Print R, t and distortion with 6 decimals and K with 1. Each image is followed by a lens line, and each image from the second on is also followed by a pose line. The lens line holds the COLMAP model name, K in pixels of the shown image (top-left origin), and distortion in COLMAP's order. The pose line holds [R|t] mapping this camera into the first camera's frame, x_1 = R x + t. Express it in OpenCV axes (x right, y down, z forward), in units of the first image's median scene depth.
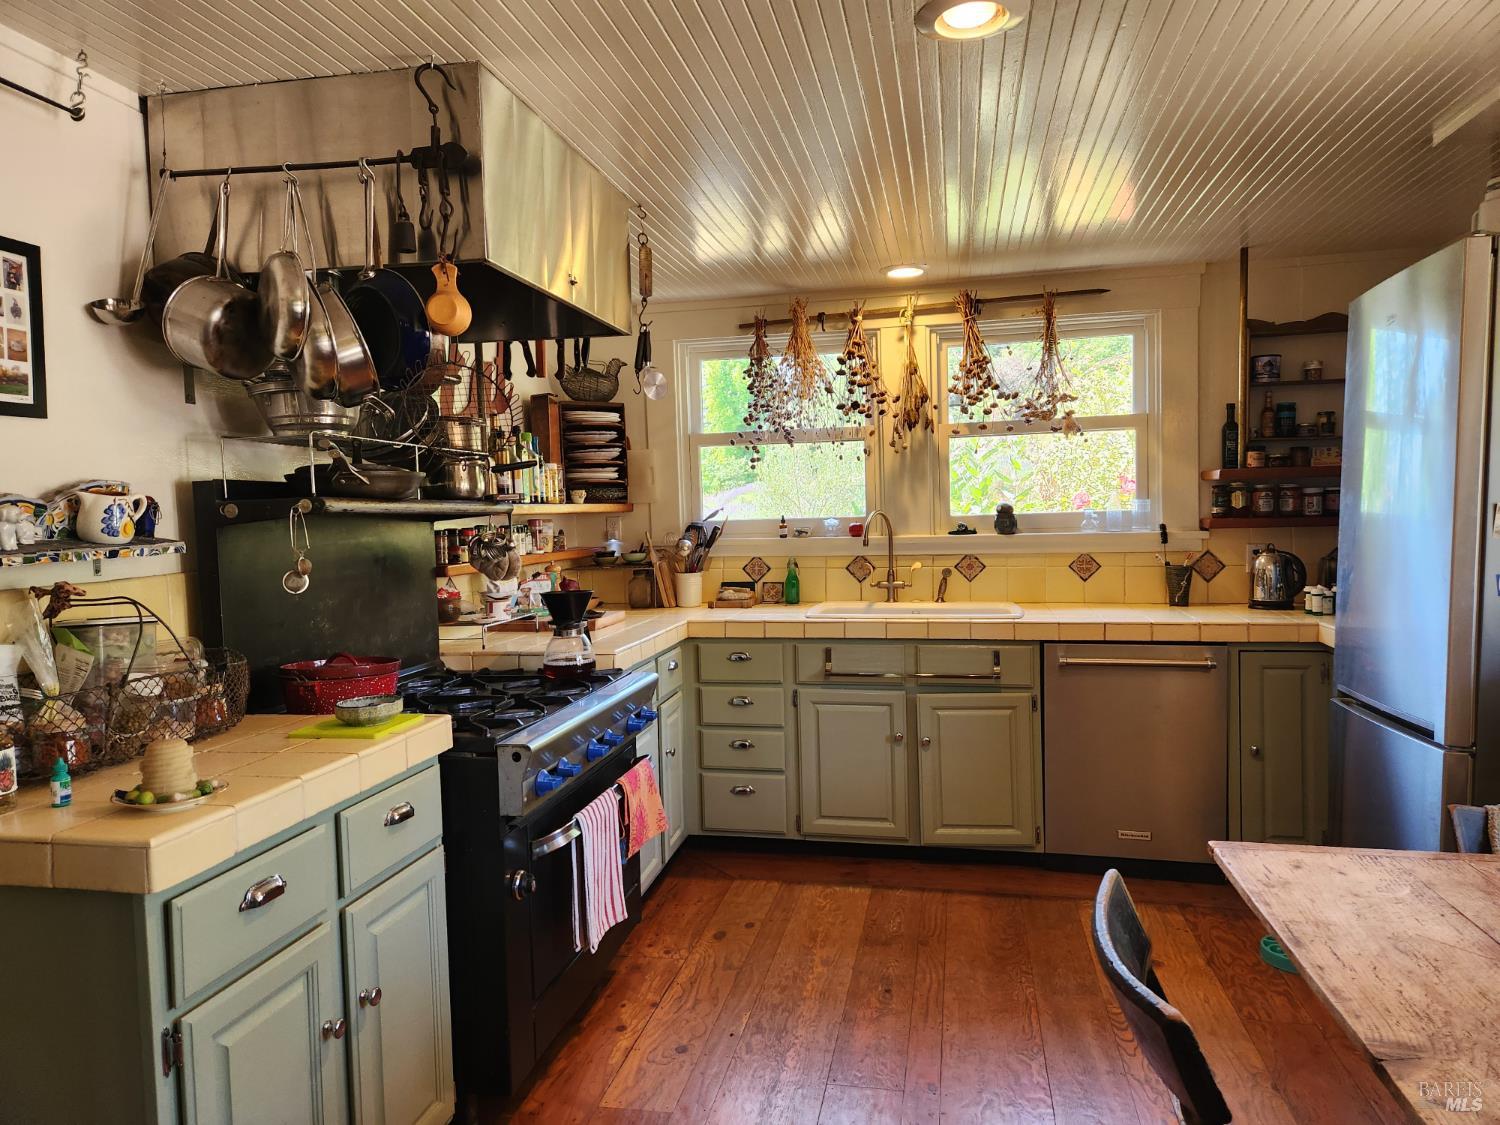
lens RADIAL K [[1000.0, 0, 742.5], [0, 1000.0, 562.4], [0, 0, 1]] dist [0.031239, -0.008431]
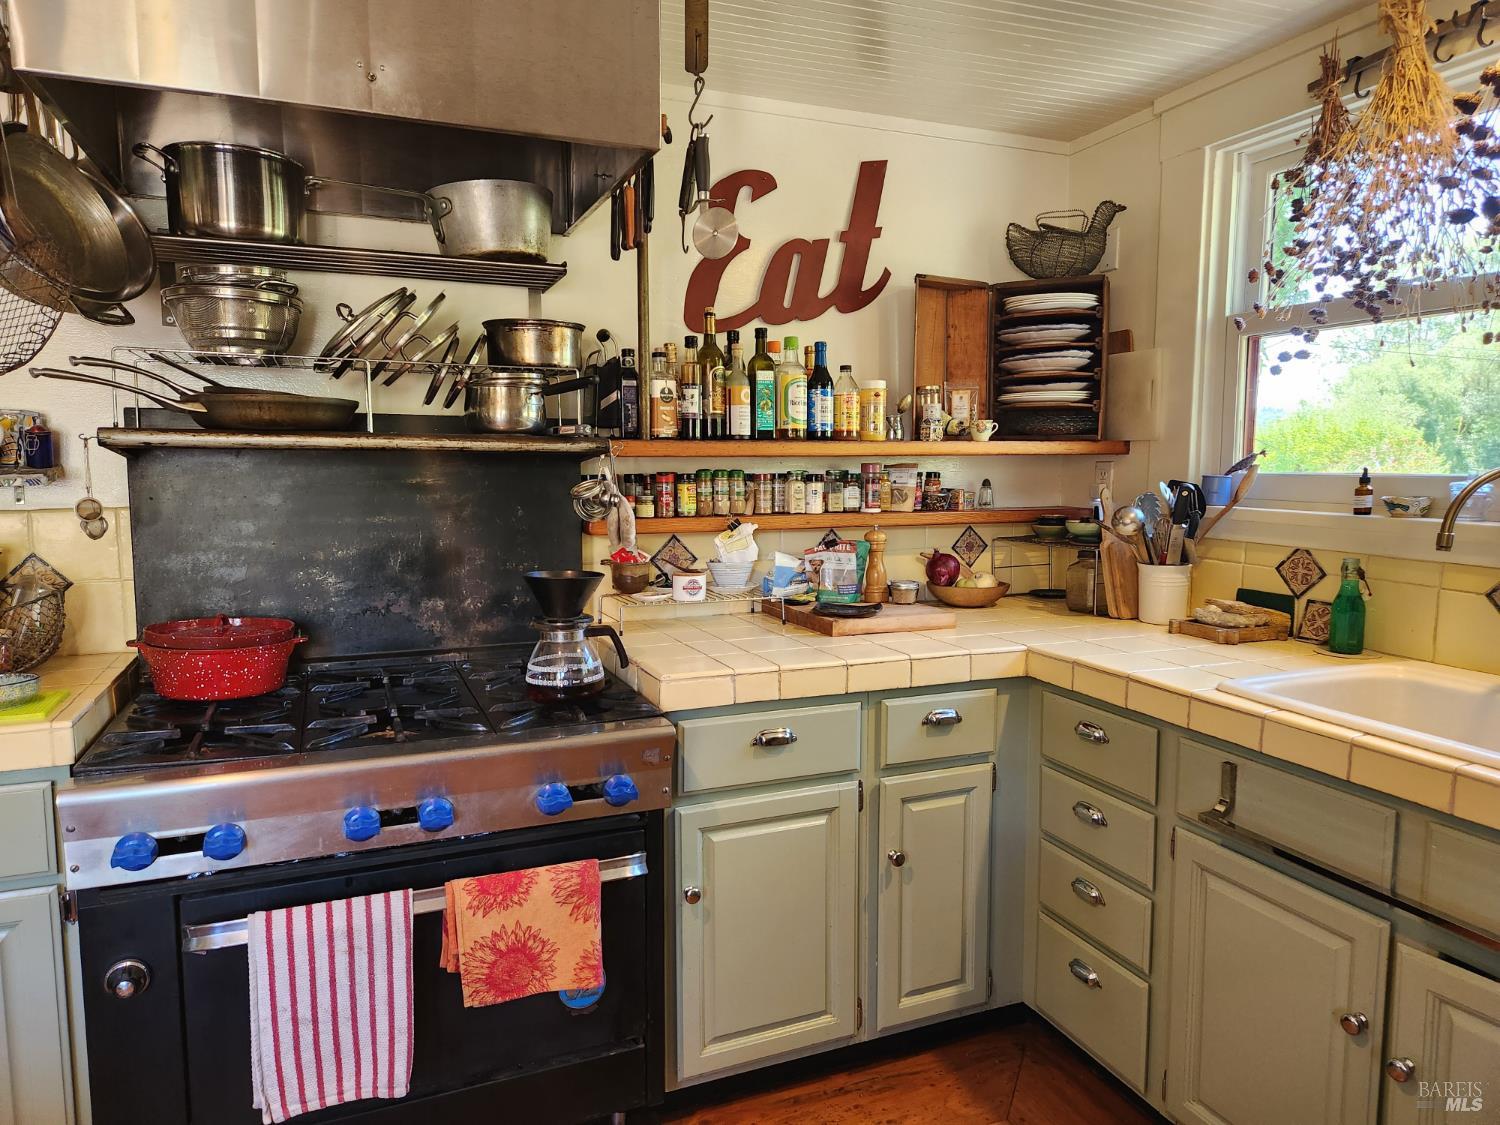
lens RADIAL K [[1000.0, 0, 745.8], [0, 1000.0, 572.5], [0, 0, 1]] dist [0.031239, -0.008431]
pose [[0.550940, 0.120306, -0.825828, 0.303579], [-0.056908, 0.992667, 0.106646, -0.034374], [0.832602, -0.011759, 0.553747, 0.508622]]
